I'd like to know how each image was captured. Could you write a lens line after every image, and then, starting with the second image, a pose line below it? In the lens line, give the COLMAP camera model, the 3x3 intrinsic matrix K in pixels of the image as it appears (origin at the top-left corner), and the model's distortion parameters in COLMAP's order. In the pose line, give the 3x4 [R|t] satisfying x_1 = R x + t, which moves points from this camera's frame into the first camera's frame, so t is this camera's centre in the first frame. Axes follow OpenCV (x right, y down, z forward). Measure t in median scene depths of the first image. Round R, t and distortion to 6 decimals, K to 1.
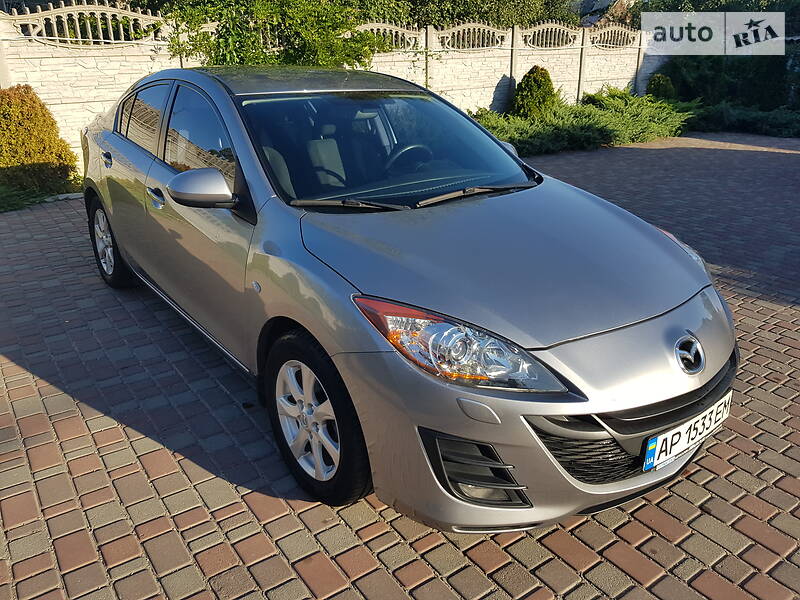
lens RADIAL K [[622.2, 0, 399.3], [0, 622.2, 292.0], [0, 0, 1]] dist [-0.000273, -0.018967]
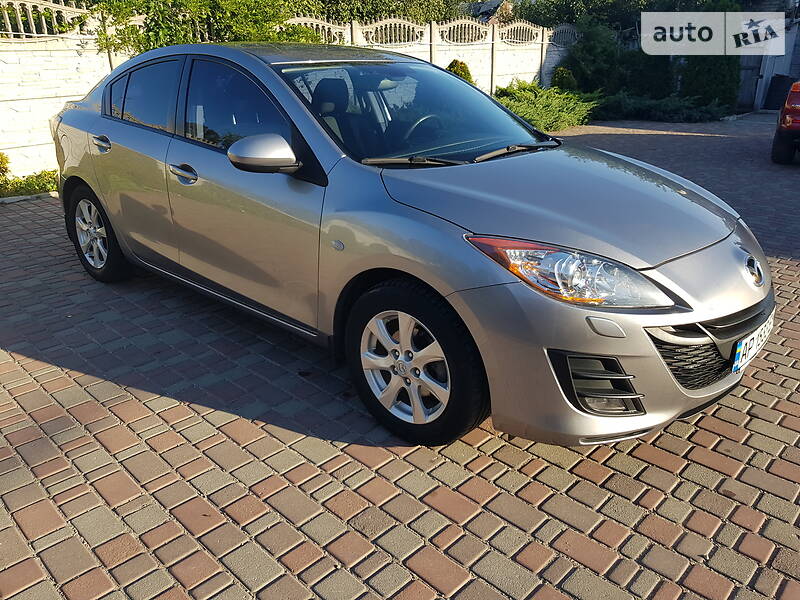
lens RADIAL K [[617.2, 0, 399.7], [0, 617.2, 300.5], [0, 0, 1]] dist [-0.001198, -0.011807]
pose [[0.984857, -0.075316, 0.156157, -0.215969], [0.074237, 0.997159, 0.012743, 0.057015], [-0.156673, -0.000957, 0.987650, -0.007964]]
